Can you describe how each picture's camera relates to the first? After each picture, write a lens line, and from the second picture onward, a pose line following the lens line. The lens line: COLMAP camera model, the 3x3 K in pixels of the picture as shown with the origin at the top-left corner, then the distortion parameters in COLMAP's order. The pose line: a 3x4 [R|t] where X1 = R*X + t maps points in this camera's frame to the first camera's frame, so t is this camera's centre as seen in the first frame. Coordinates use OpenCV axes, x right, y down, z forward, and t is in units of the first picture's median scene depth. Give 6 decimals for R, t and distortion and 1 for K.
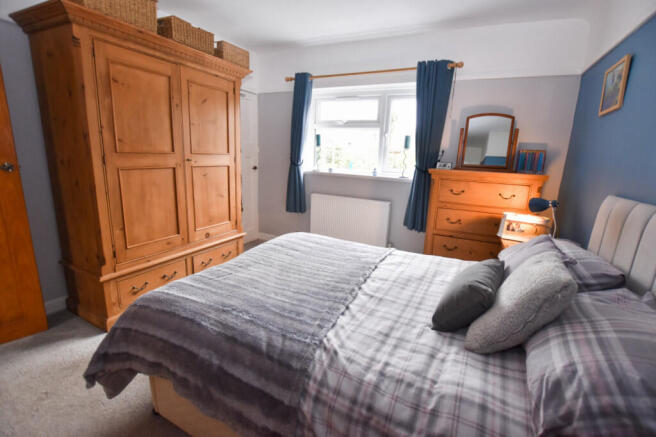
lens RADIAL K [[297.8, 0, 328.0], [0, 297.8, 218.5], [0, 0, 1]] dist [0.001469, 0.000262]
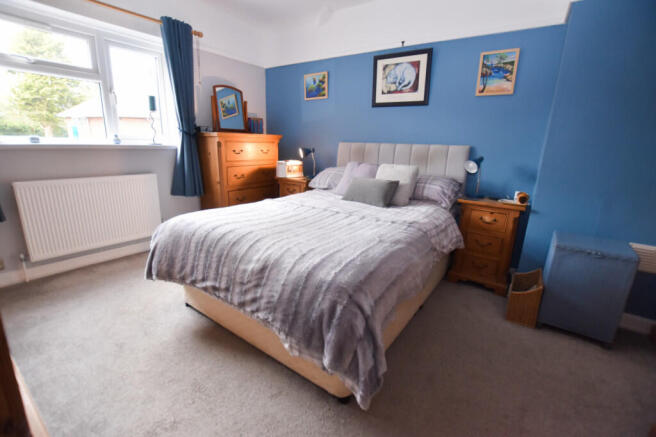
lens RADIAL K [[295.0, 0, 328.0], [0, 295.0, 218.5], [0, 0, 1]] dist [-0.027000, 0.000809]
pose [[0.154142, -0.303654, 0.940231, -0.647835], [0.171332, 0.945402, 0.277236, -0.091216], [-0.973081, 0.118358, 0.197752, 0.398788]]
